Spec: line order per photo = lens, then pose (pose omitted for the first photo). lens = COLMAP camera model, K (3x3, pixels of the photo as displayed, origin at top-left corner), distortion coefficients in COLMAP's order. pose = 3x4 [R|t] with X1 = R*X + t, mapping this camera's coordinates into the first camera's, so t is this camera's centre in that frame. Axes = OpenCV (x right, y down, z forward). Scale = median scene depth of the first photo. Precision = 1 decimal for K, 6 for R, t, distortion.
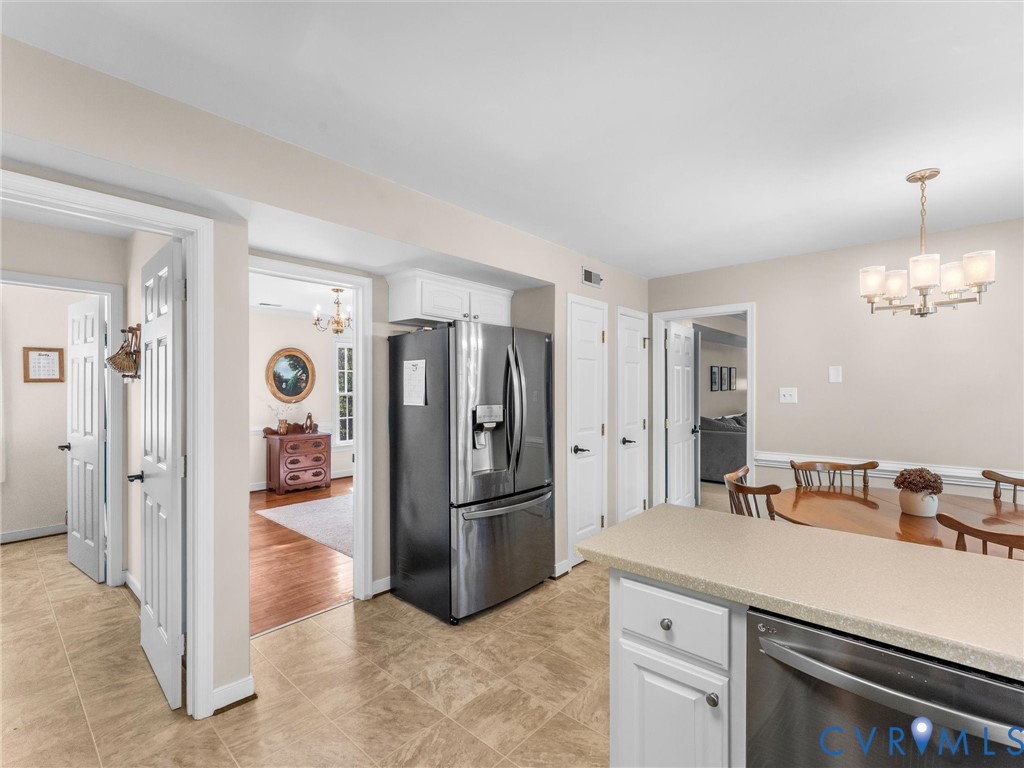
lens RADIAL K [[470.3, 0, 509.2], [0, 470.3, 387.2], [0, 0, 1]] dist [0.004062, -0.000026]
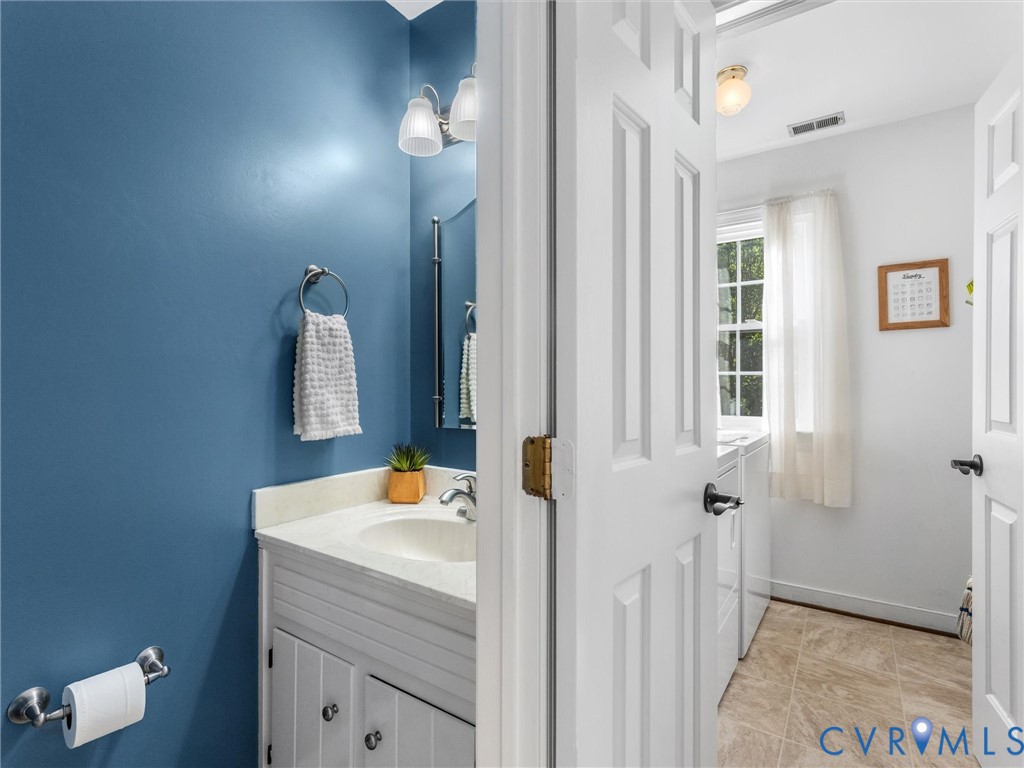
lens RADIAL K [[492.1, 0, 512.3], [0, 492.1, 384.1], [0, 0, 1]] dist [0.000058, -0.000012]
pose [[0.126450, 0.003216, -0.991968, -0.505580], [-0.000801, 0.999995, 0.003140, 0.050903], [0.991973, 0.000398, 0.126452, 0.496476]]
